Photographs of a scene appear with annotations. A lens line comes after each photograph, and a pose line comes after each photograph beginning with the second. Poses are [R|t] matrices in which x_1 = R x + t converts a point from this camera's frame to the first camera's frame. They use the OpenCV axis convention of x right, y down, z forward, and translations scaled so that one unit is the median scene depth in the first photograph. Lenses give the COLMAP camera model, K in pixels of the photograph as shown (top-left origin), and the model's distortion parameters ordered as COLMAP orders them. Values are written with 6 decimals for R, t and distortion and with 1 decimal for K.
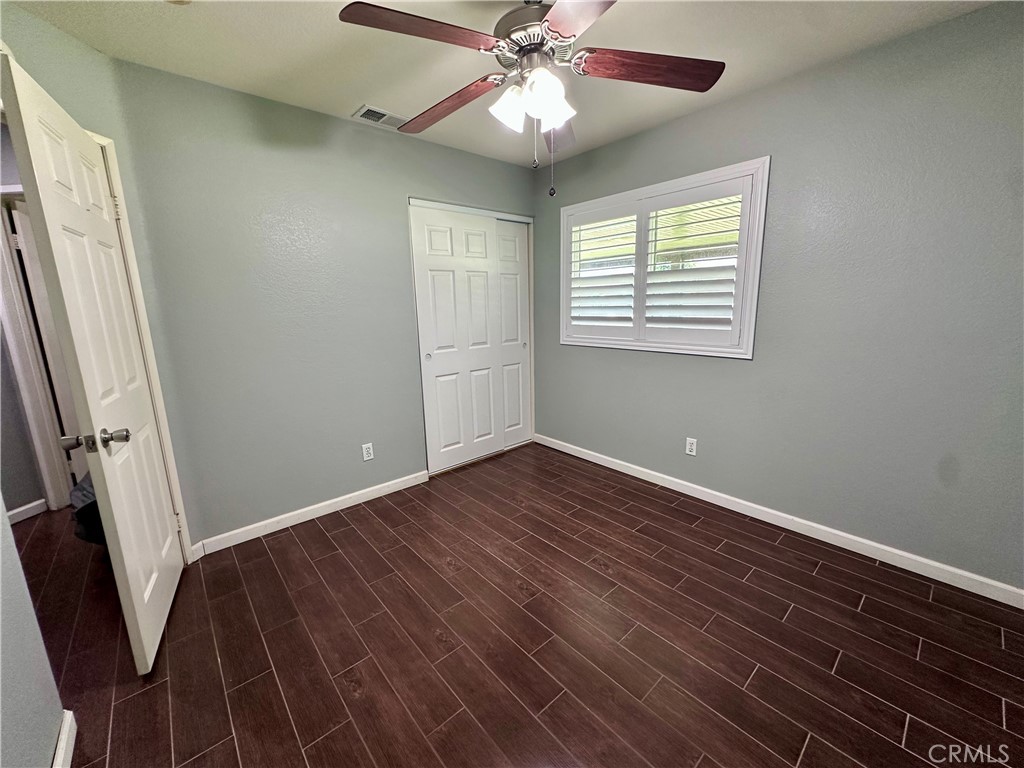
lens RADIAL K [[409.1, 0, 519.2], [0, 409.1, 379.6], [0, 0, 1]] dist [-0.001950, -0.000960]
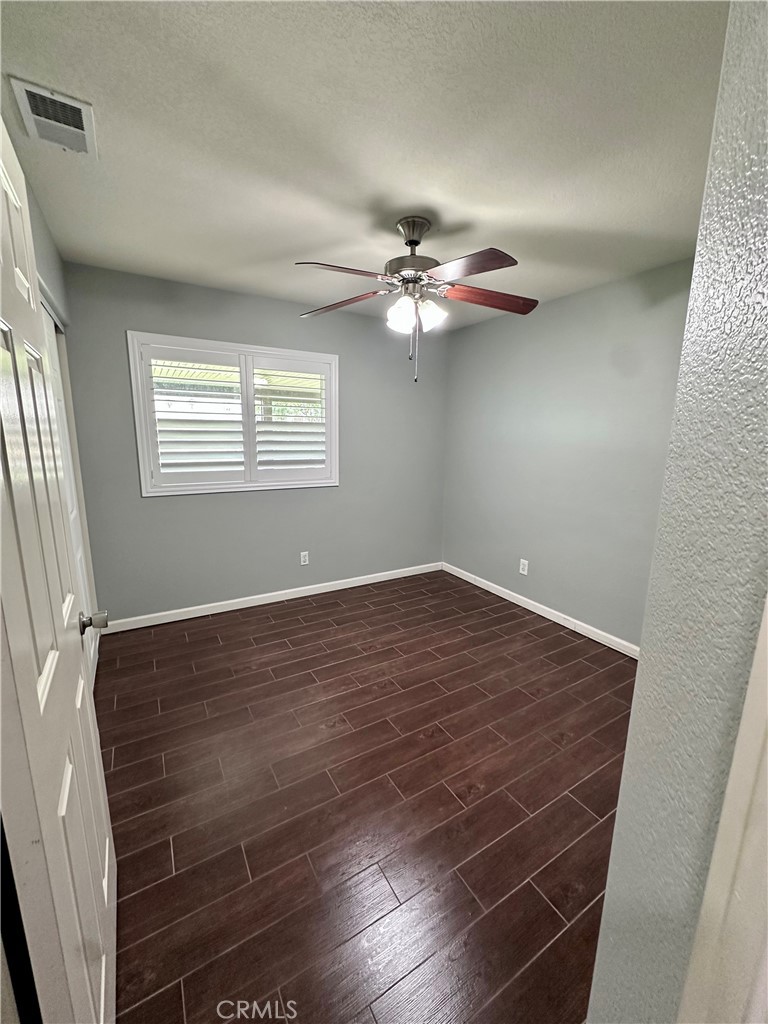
lens RADIAL K [[409.1, 0, 375.8], [0, 409.1, 505.1], [0, 0, 1]] dist [-0.001950, -0.000960]
pose [[0.201901, -0.149239, 0.967969, -0.856923], [0.160784, 0.979964, 0.117552, -0.132226], [-0.966118, 0.131900, 0.221851, 0.527895]]
